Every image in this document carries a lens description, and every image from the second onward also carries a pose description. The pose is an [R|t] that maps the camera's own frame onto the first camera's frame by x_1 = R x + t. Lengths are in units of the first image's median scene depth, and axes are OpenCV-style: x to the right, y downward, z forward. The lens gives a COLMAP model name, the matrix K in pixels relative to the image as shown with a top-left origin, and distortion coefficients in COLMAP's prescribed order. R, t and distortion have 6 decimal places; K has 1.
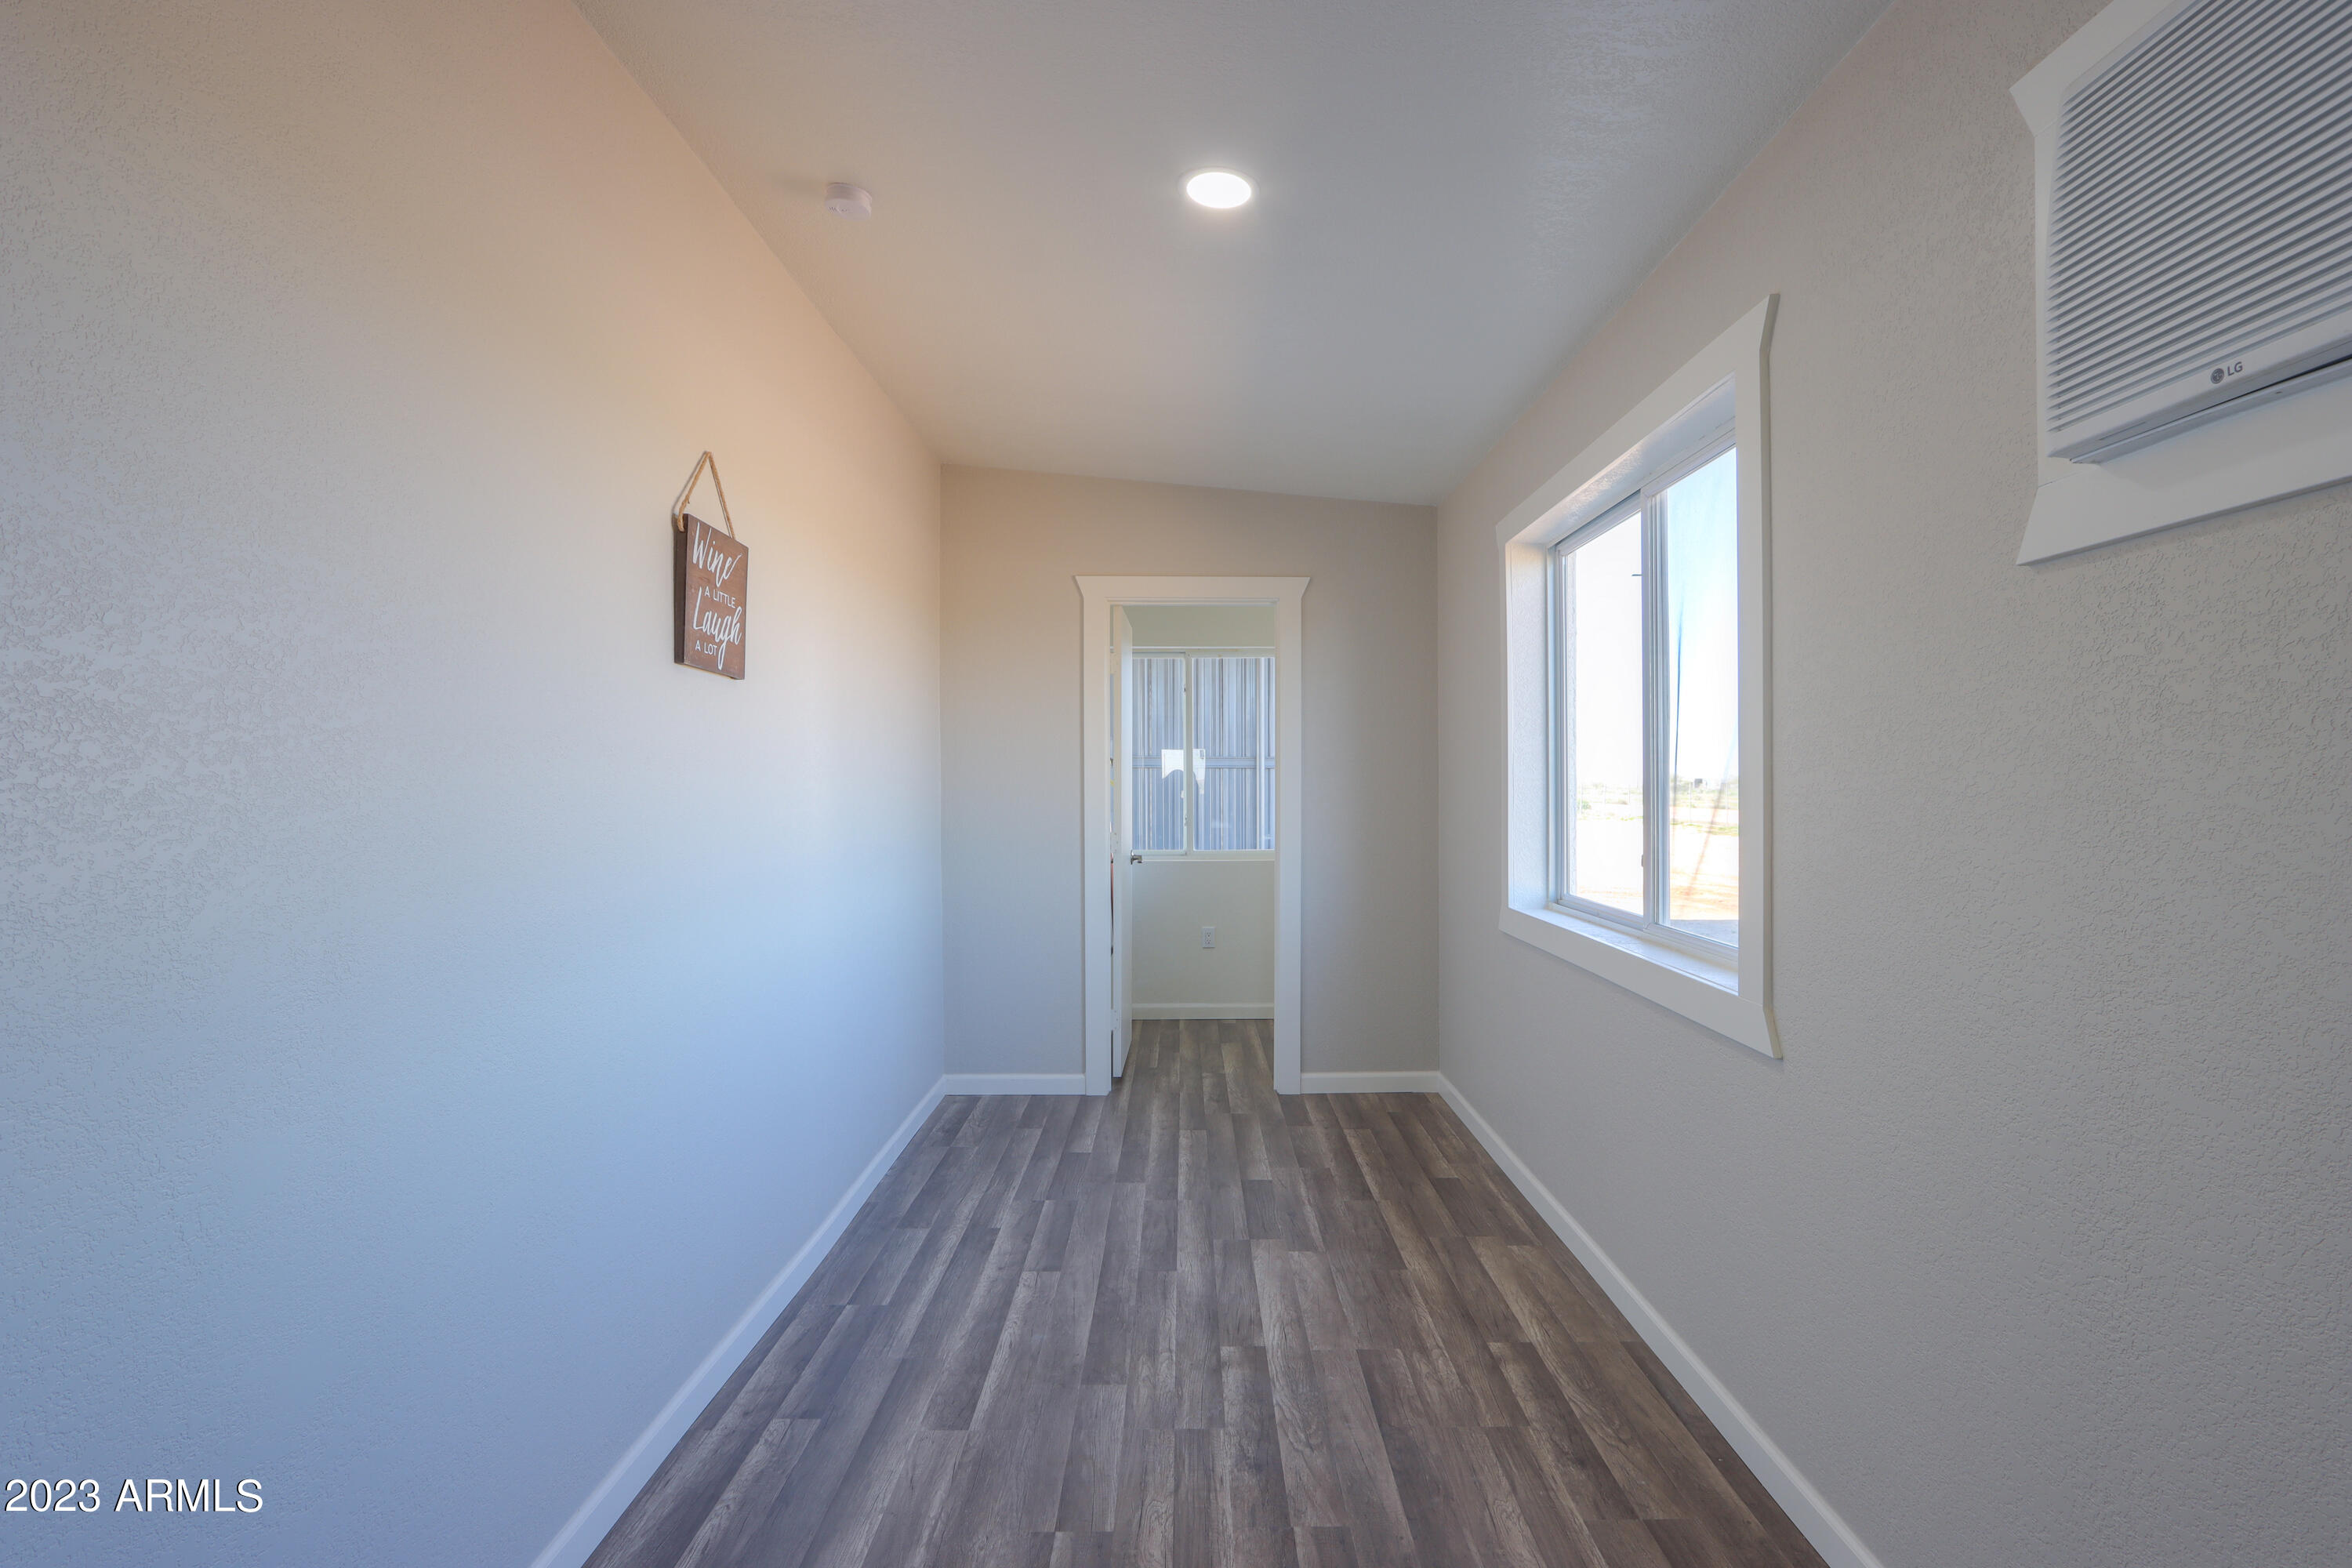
lens RADIAL K [[1106.5, 0, 1173.9], [0, 1106.5, 804.4], [0, 0, 1]] dist [-0.020733, 0.002185]
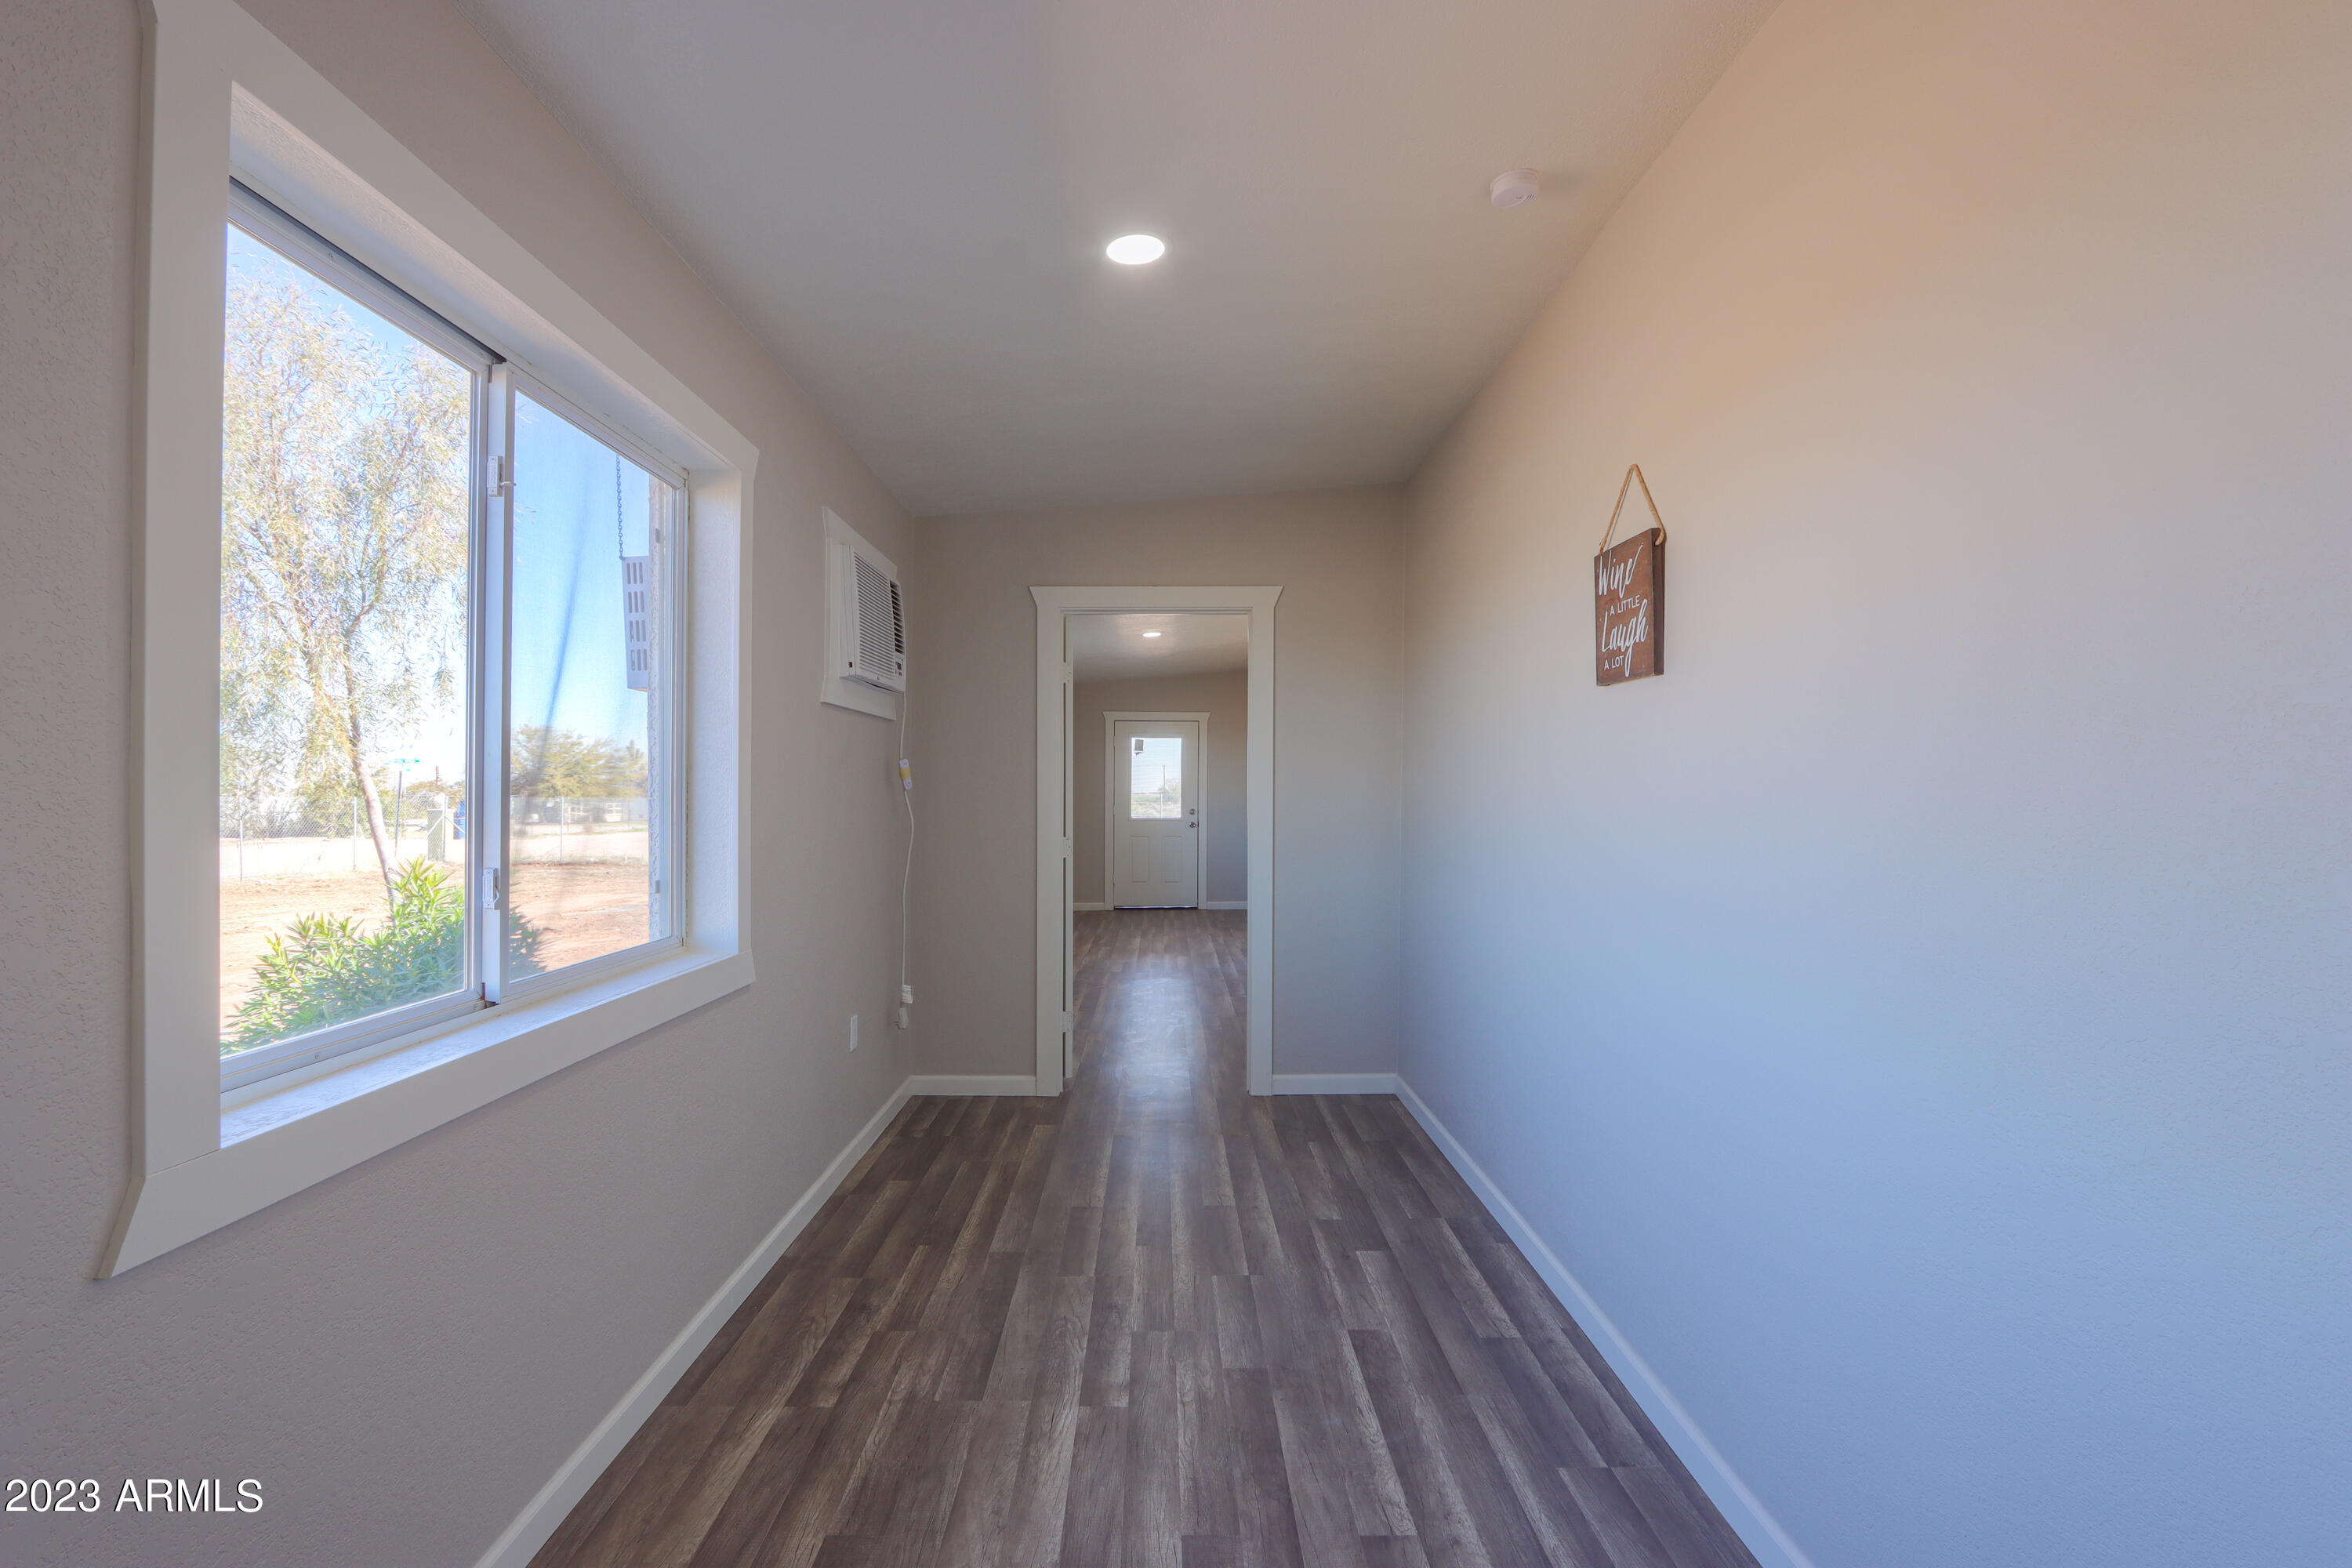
lens RADIAL K [[1106.5, 0, 1173.9], [0, 1106.5, 804.4], [0, 0, 1]] dist [-0.020733, 0.002185]
pose [[-0.999713, 0.000617, -0.023941, 0.025747], [-0.000078, 0.999579, 0.029014, -0.031783], [0.023948, 0.029007, -0.999292, 1.884317]]
